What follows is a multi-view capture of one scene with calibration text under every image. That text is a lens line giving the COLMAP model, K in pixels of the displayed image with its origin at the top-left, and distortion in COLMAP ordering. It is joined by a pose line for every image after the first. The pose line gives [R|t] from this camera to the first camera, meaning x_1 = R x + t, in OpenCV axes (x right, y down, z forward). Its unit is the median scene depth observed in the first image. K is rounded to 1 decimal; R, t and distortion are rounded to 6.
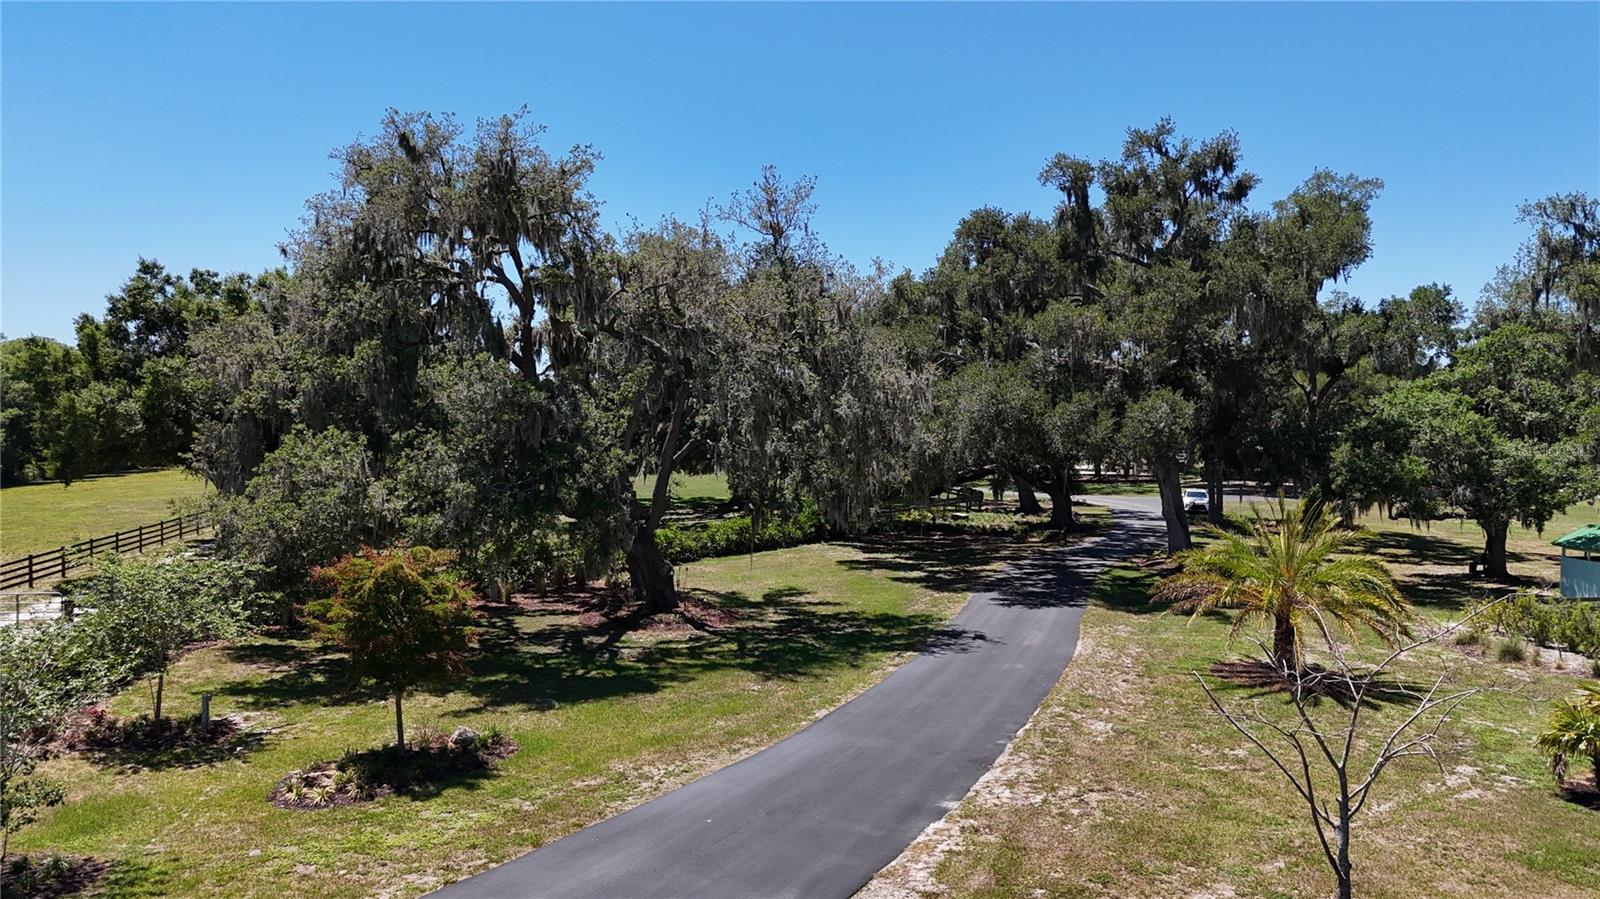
lens RADIAL K [[1080.3, 0, 801.3], [0, 1080.3, 454.1], [0, 0, 1]] dist [-0.001885, -0.017903]
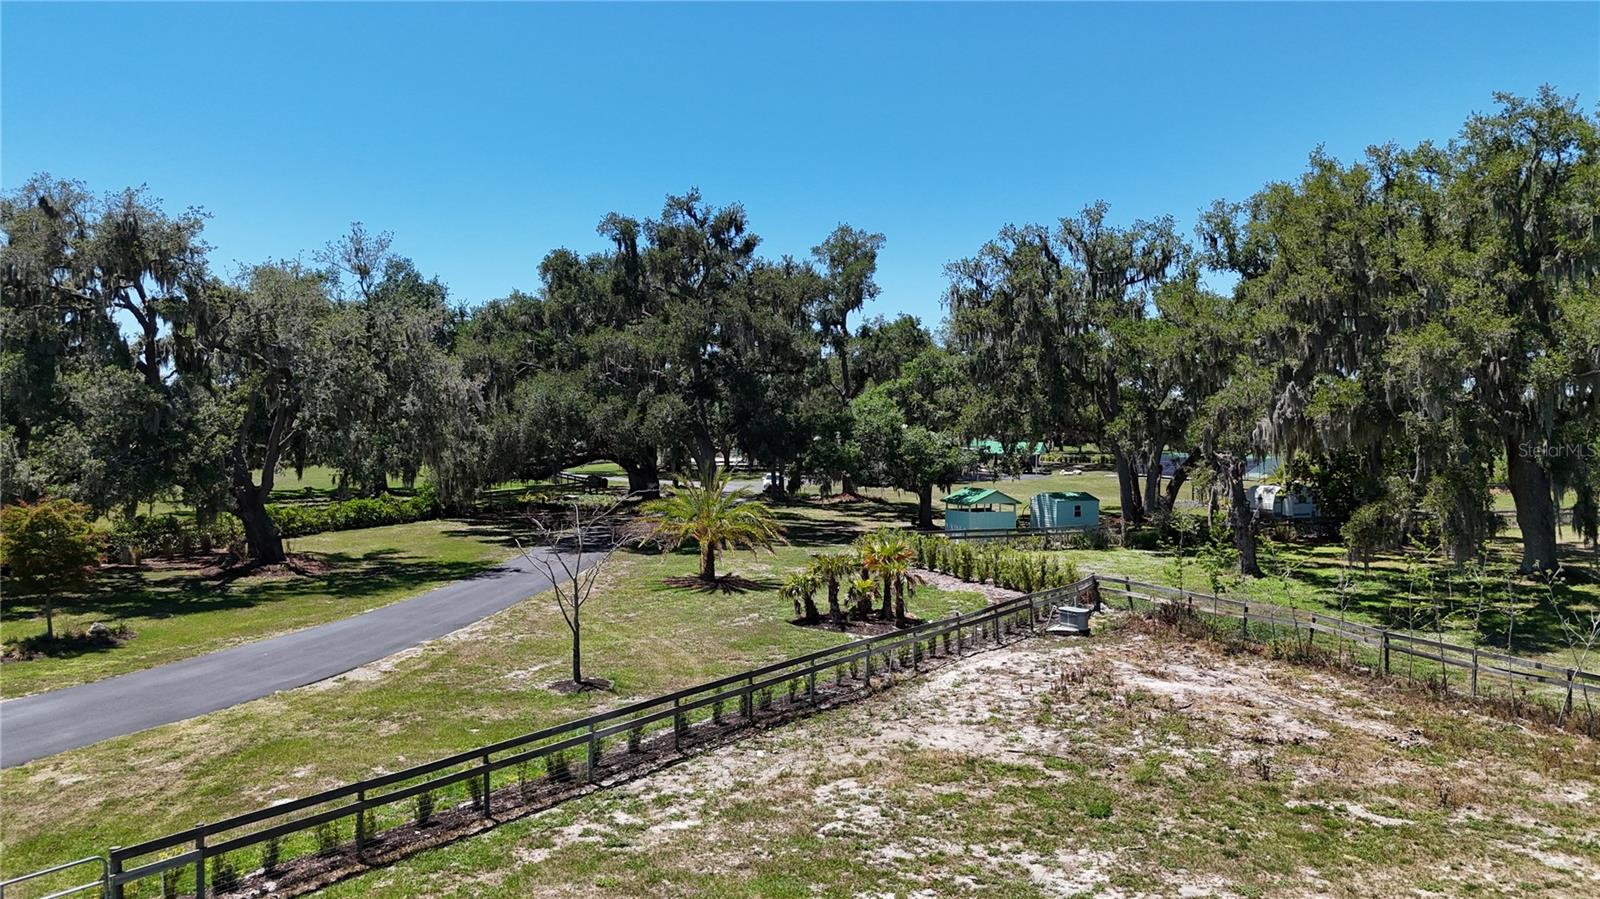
lens RADIAL K [[1080.3, 0, 801.3], [0, 1080.3, 454.1], [0, 0, 1]] dist [-0.001885, -0.017903]
pose [[0.961757, -0.008692, 0.273765, 0.139672], [0.008595, 0.999962, 0.001554, 0.019819], [-0.273768, 0.000858, 0.961795, -0.447273]]
